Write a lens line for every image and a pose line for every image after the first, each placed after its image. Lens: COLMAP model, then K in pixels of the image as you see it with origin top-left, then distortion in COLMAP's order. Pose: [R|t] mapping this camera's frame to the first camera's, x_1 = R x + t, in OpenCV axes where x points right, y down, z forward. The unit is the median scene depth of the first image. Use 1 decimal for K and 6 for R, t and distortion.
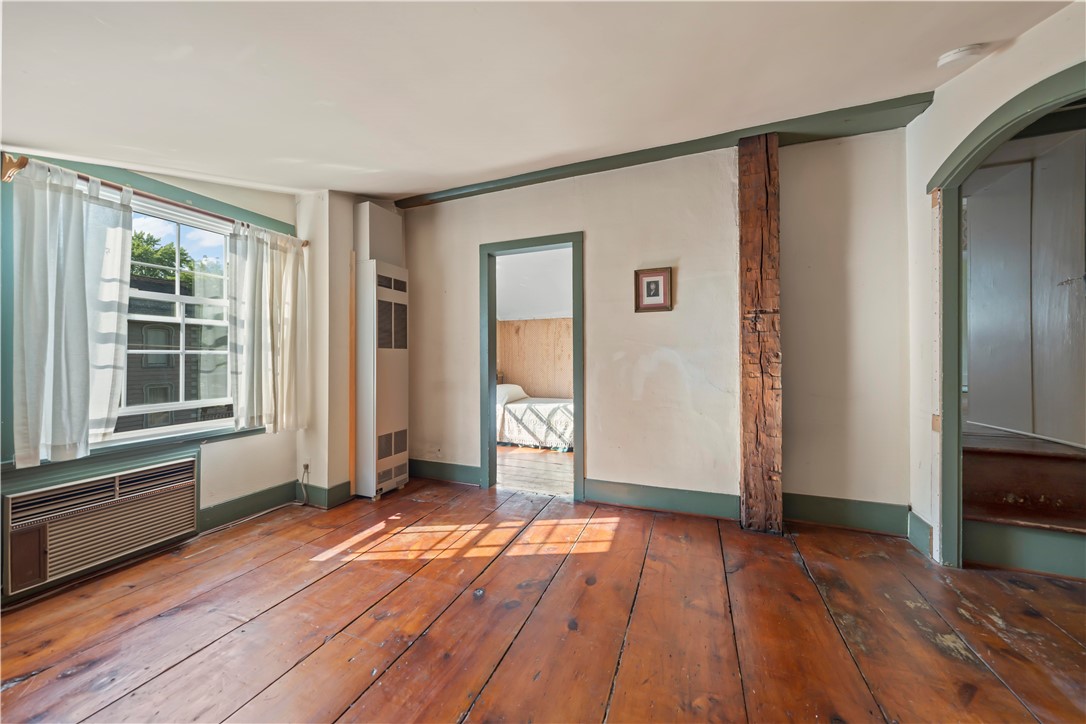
lens RADIAL K [[375.1, 0, 541.7], [0, 375.1, 350.7], [0, 0, 1]] dist [-0.000492, 0.000146]
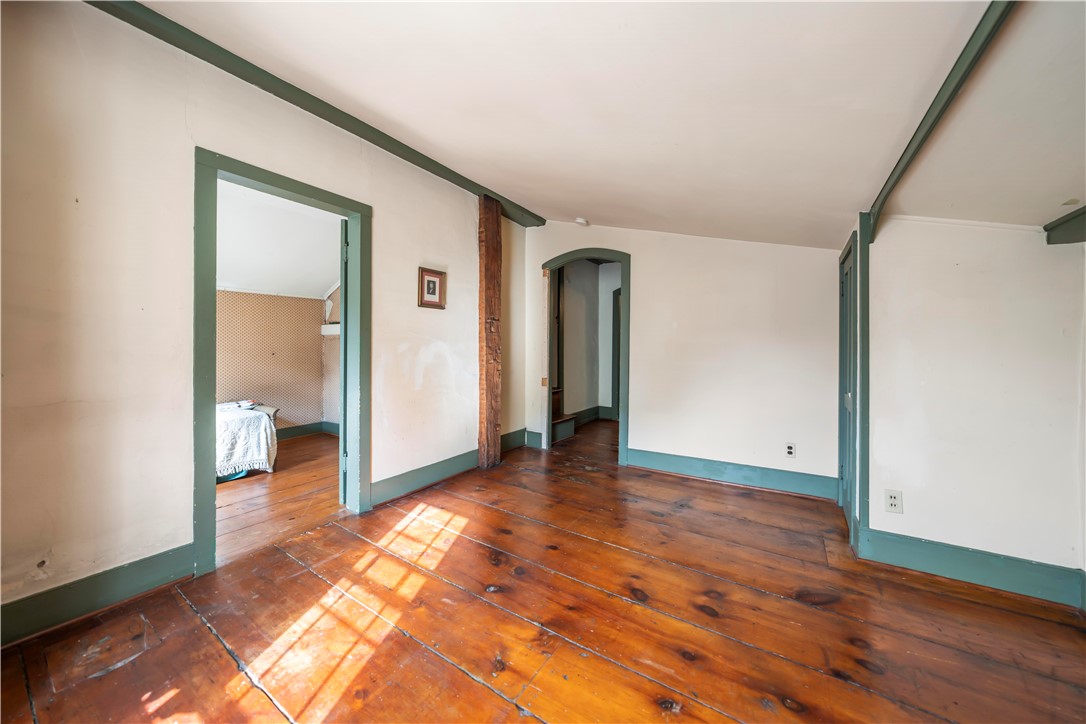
lens RADIAL K [[375.1, 0, 541.7], [0, 375.1, 350.7], [0, 0, 1]] dist [-0.000492, 0.000146]
pose [[0.199040, 0.000664, 0.979991, -0.787946], [-0.020912, 0.999775, 0.003570, 0.011769], [-0.979768, -0.021205, 0.199009, 0.494102]]
